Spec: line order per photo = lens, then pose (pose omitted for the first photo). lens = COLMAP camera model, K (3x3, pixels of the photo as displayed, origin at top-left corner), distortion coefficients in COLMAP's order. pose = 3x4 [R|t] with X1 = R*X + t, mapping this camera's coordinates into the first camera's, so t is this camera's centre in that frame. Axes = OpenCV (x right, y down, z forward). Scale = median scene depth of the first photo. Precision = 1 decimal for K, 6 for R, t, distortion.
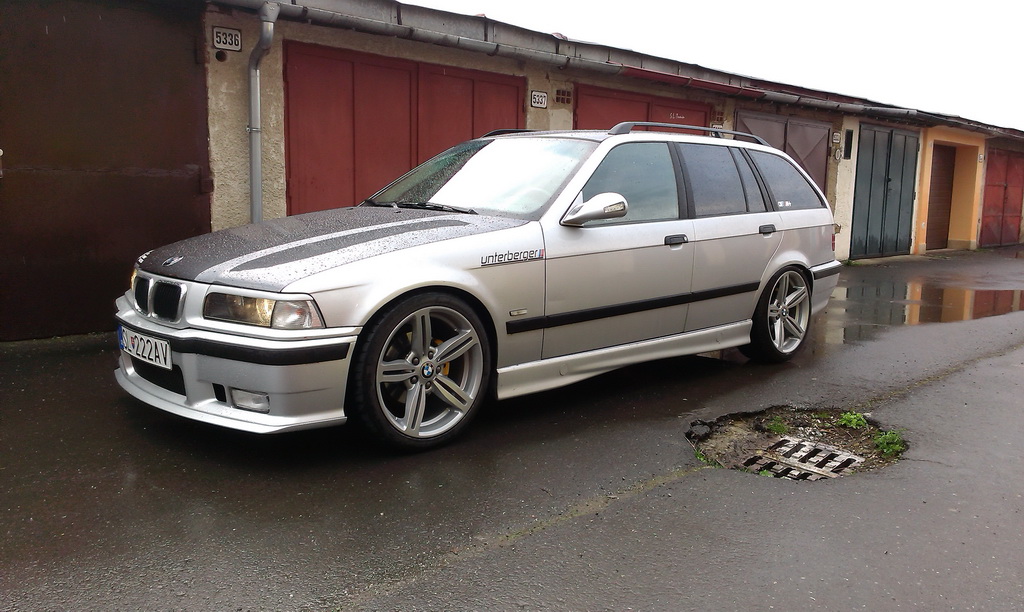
lens RADIAL K [[811.0, 0, 512.4], [0, 811.0, 313.4], [0, 0, 1]] dist [0.072376, -0.089753]
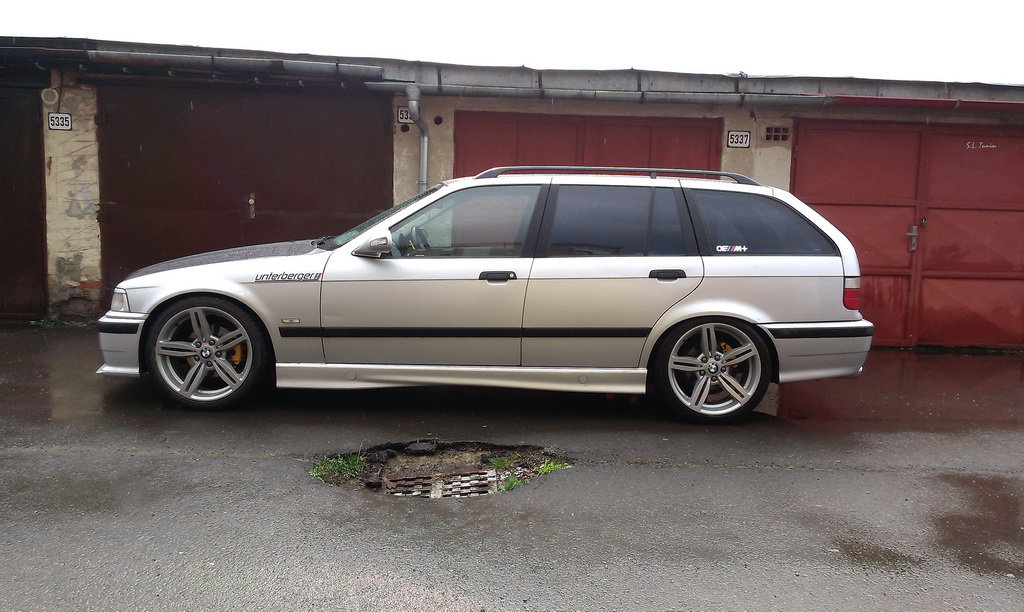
lens RADIAL K [[811.0, 0, 512.3], [0, 811.0, 306.8], [0, 0, 1]] dist [0.072376, -0.089753]
pose [[0.738725, 0.073025, -0.670040, 0.702727], [-0.114409, 0.993273, -0.017884, -0.025105], [0.664226, 0.089870, 0.742110, 0.173292]]
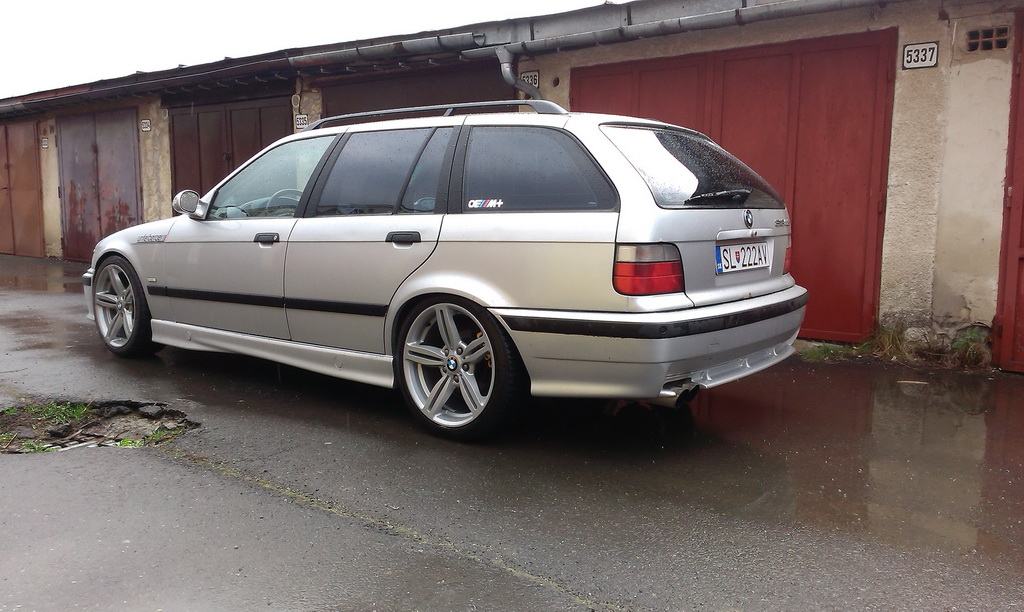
lens RADIAL K [[811.0, 0, 511.0], [0, 811.0, 302.1], [0, 0, 1]] dist [0.072376, -0.089753]
pose [[0.142250, 0.097254, -0.985041, 0.910083], [-0.152514, 0.985431, 0.075268, -0.100273], [0.978010, 0.139526, 0.155010, 0.864544]]
